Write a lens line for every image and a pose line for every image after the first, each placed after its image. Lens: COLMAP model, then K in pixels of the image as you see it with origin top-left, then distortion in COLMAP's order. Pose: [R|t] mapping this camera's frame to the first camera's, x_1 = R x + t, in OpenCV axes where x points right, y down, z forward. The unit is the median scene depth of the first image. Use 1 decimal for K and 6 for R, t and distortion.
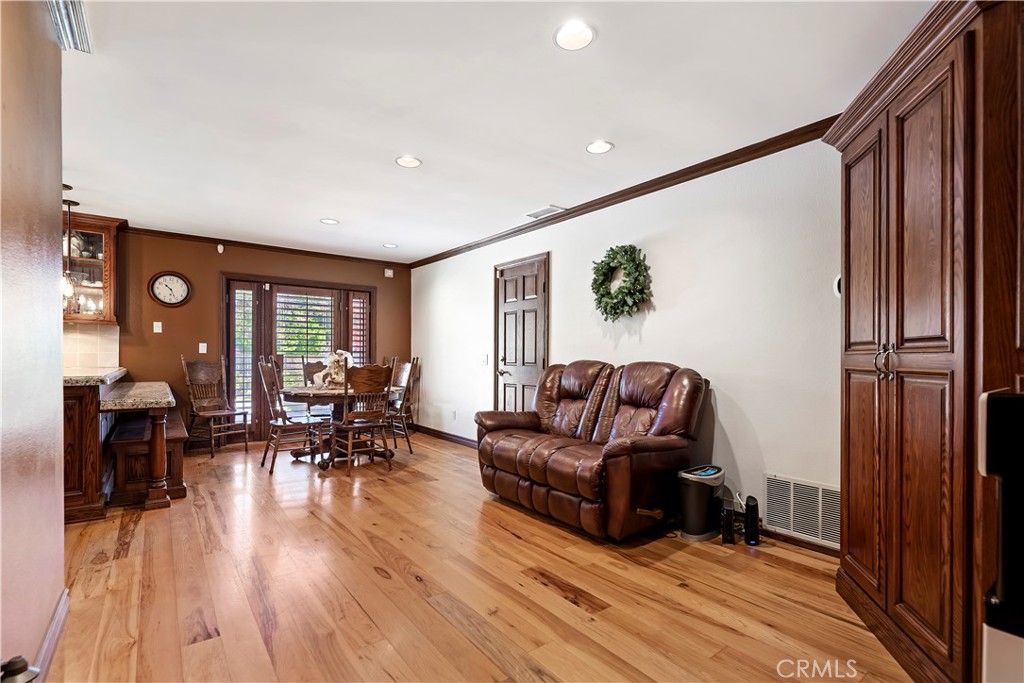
lens RADIAL K [[475.3, 0, 515.7], [0, 475.3, 358.0], [0, 0, 1]] dist [-0.000144, -0.000148]
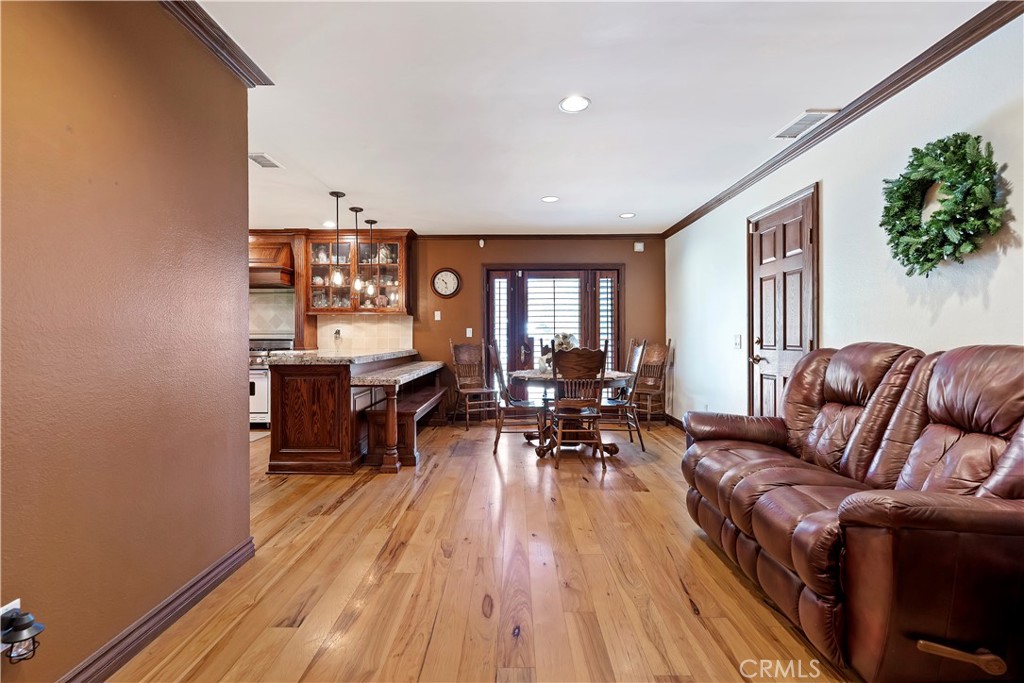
lens RADIAL K [[471.4, 0, 510.1], [0, 471.4, 335.0], [0, 0, 1]] dist [-0.001369, -0.000285]
pose [[0.792081, -0.012903, -0.610279, 0.148970], [0.006704, 0.999900, -0.012441, -0.000330], [0.610379, 0.005763, 0.792089, 0.230787]]
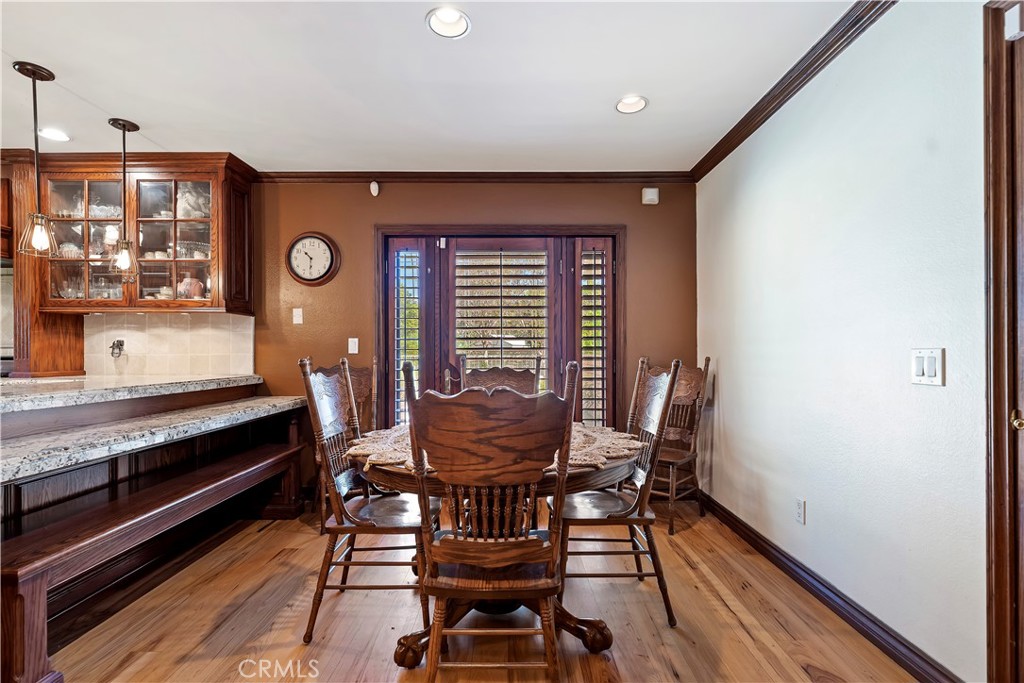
lens RADIAL K [[475.3, 0, 515.7], [0, 475.3, 358.0], [0, 0, 1]] dist [-0.000144, -0.000148]
pose [[0.803400, -0.004849, -0.595420, -0.131055], [0.005938, 0.999982, -0.000132, -0.003884], [0.595410, -0.003429, 0.803415, 0.847287]]
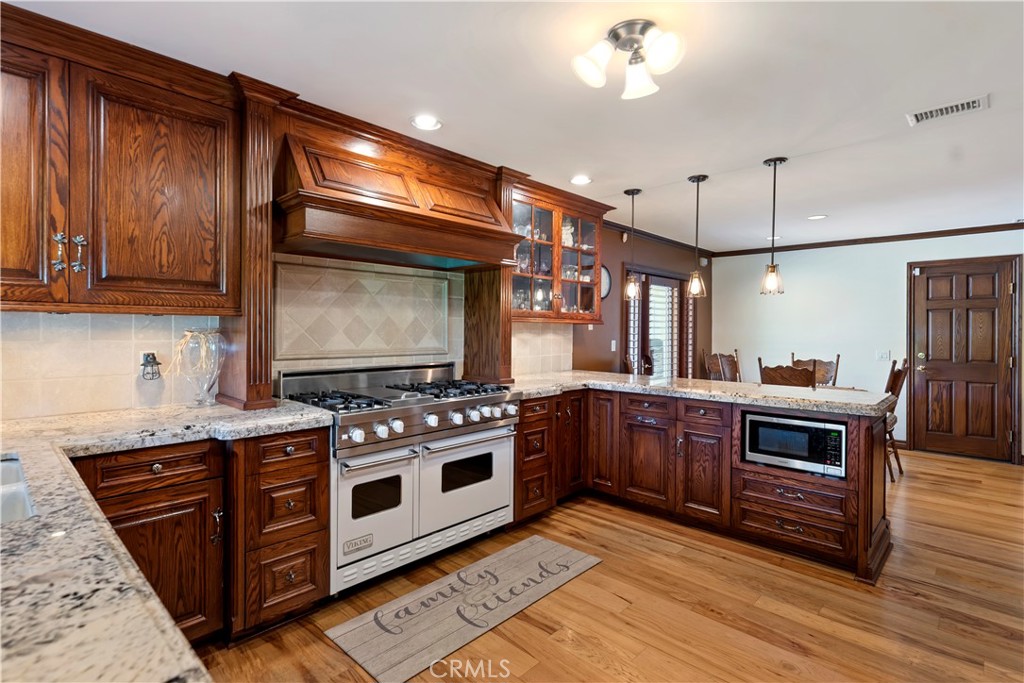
lens RADIAL K [[492.6, 0, 508.8], [0, 492.6, 336.2], [0, 0, 1]] dist [-0.000885, 0.000065]
pose [[0.986514, -0.005010, 0.163598, -1.406373], [0.002965, 0.999914, 0.012745, -0.071884], [-0.163647, -0.012088, 0.986445, 0.130332]]
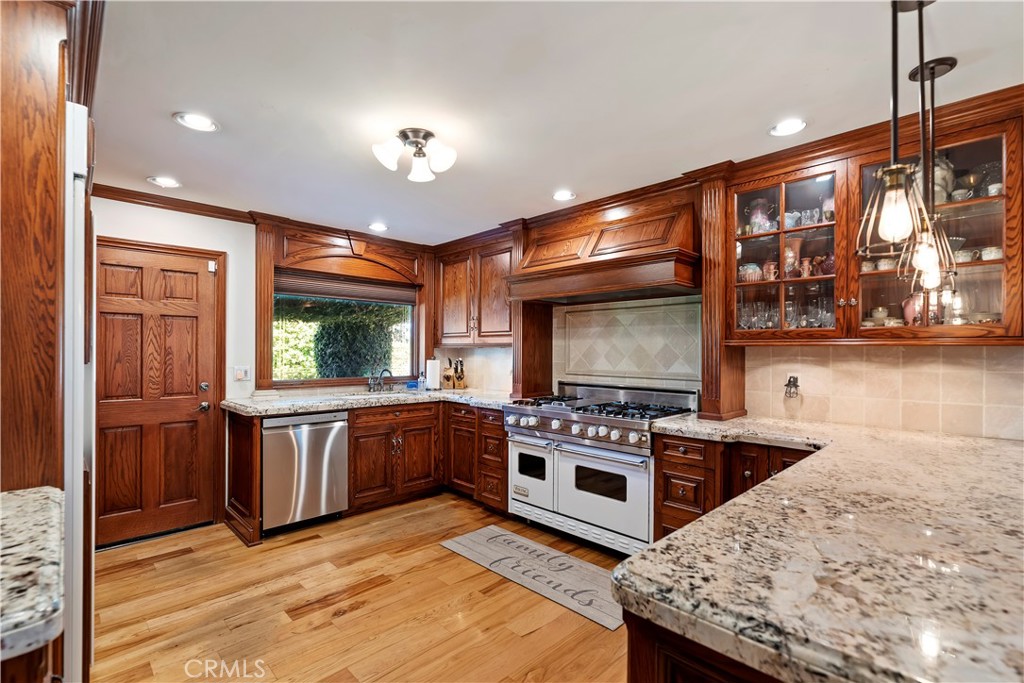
lens RADIAL K [[468.2, 0, 521.0], [0, 468.2, 353.7], [0, 0, 1]] dist [-0.001262, -0.000415]
pose [[0.139842, -0.003477, -0.990168, -0.613646], [-0.006664, 0.999968, -0.004453, -0.070294], [0.990151, 0.007221, 0.139814, 0.613513]]
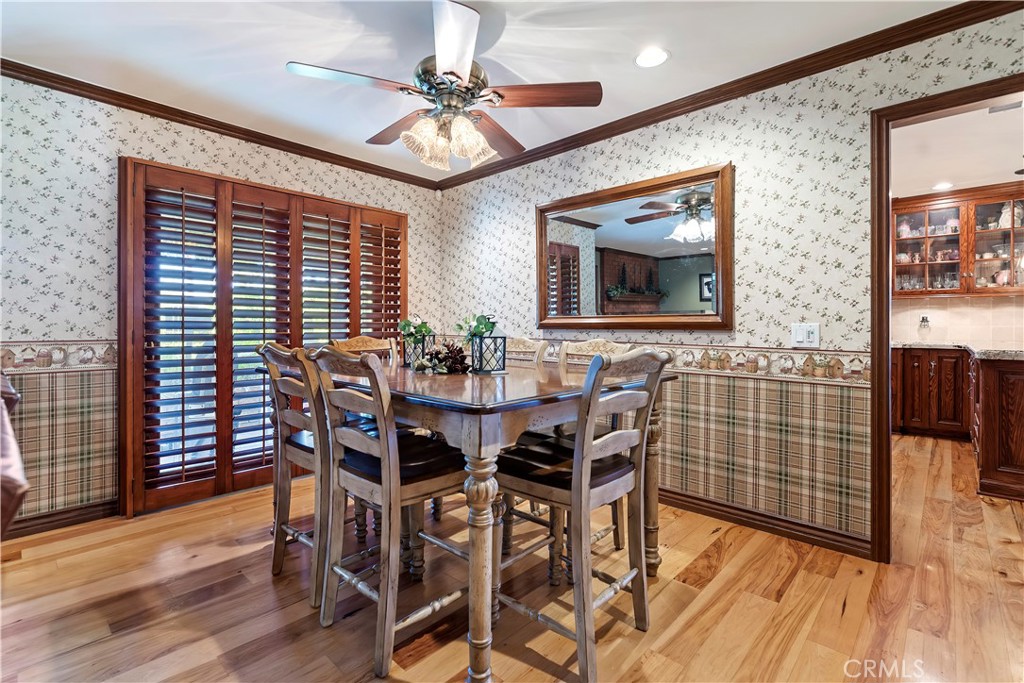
lens RADIAL K [[471.4, 0, 510.1], [0, 471.4, 335.0], [0, 0, 1]] dist [-0.001369, -0.000285]
pose [[0.171147, 0.009315, -0.985202, -0.192480], [0.000135, 0.999955, 0.009478, -0.003775], [0.985246, -0.001755, 0.171138, -0.203923]]
